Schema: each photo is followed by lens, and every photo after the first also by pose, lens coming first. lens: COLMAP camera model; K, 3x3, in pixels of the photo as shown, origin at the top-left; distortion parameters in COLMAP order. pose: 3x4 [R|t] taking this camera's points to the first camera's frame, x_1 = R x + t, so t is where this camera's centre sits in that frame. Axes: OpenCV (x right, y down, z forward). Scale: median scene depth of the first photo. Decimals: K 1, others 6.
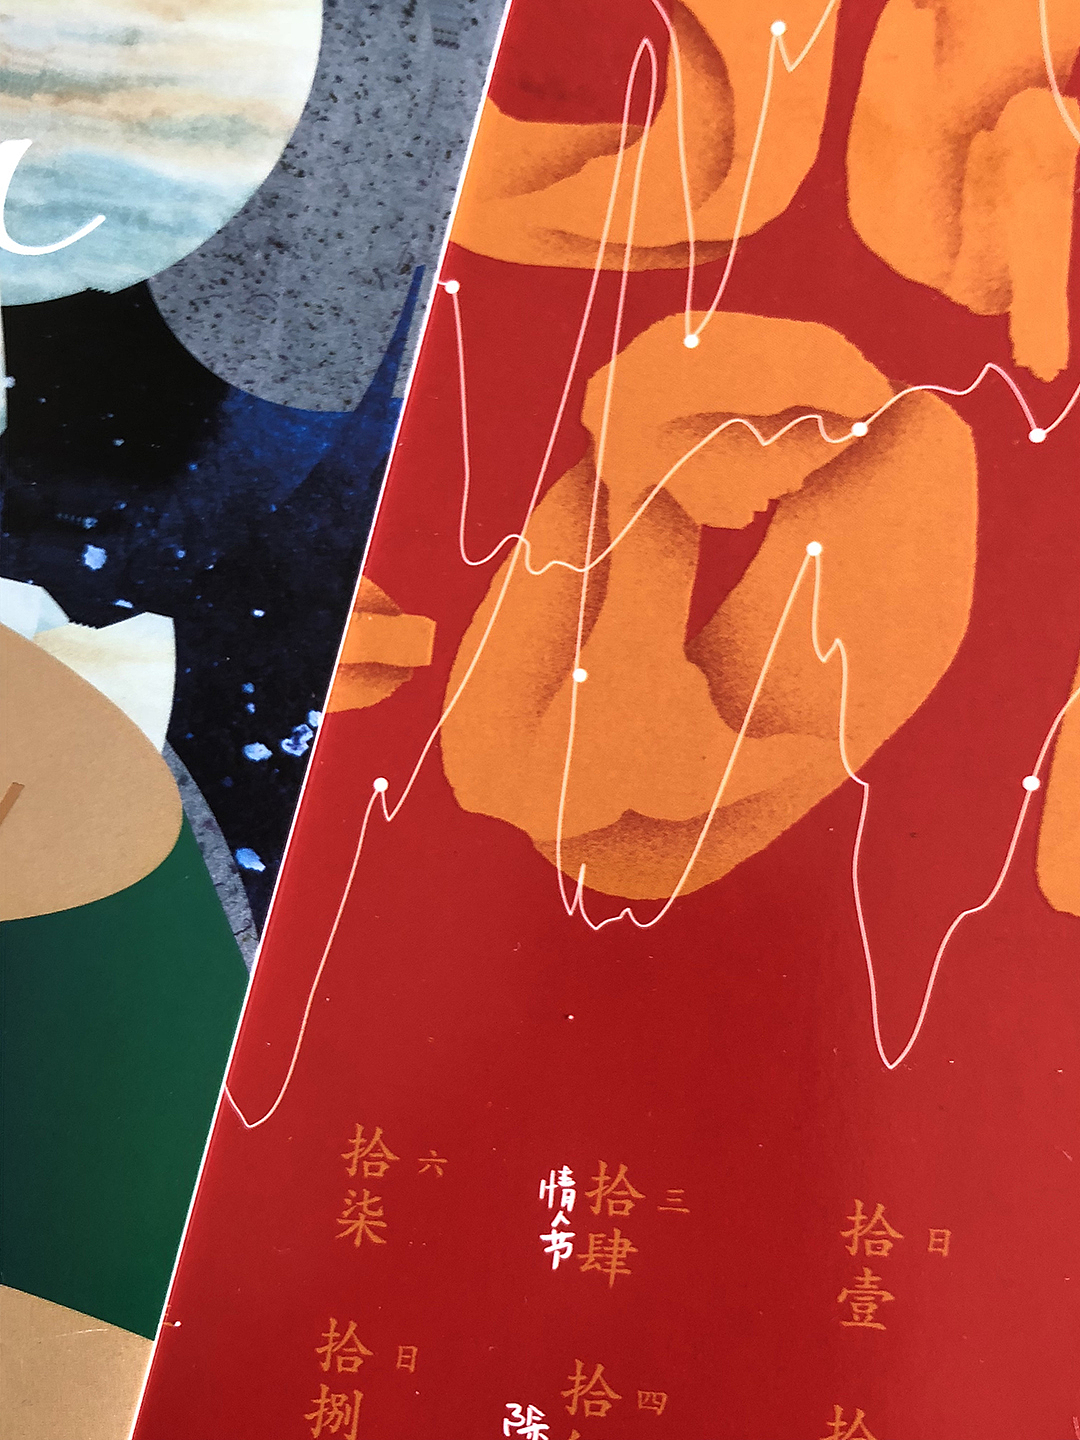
lens RADIAL K [[1968.7, 0, 540.0], [0, 1968.7, 720.0], [0, 0, 1]] dist [0.129011, -0.719871]
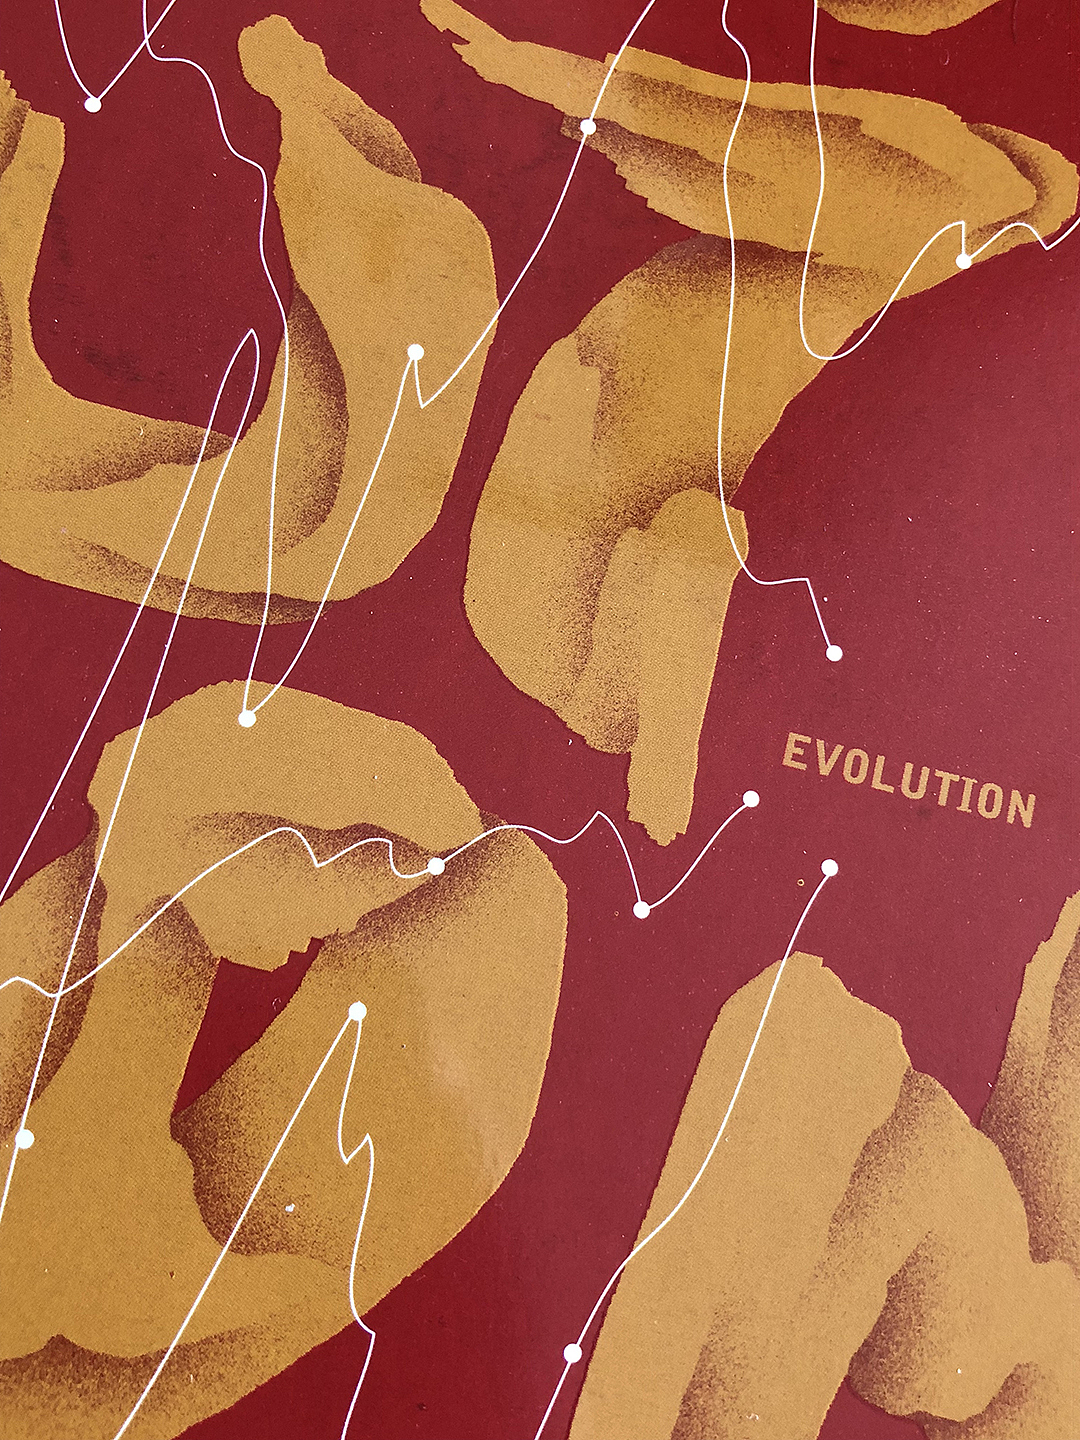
lens RADIAL K [[1968.7, 0, 540.0], [0, 1968.7, 720.0], [0, 0, 1]] dist [0.129011, -0.719871]
pose [[0.956292, 0.174750, 0.234454, 0.003935], [-0.105157, 0.953663, -0.281901, 0.017410], [-0.272852, 0.244925, 0.930357, 0.228952]]
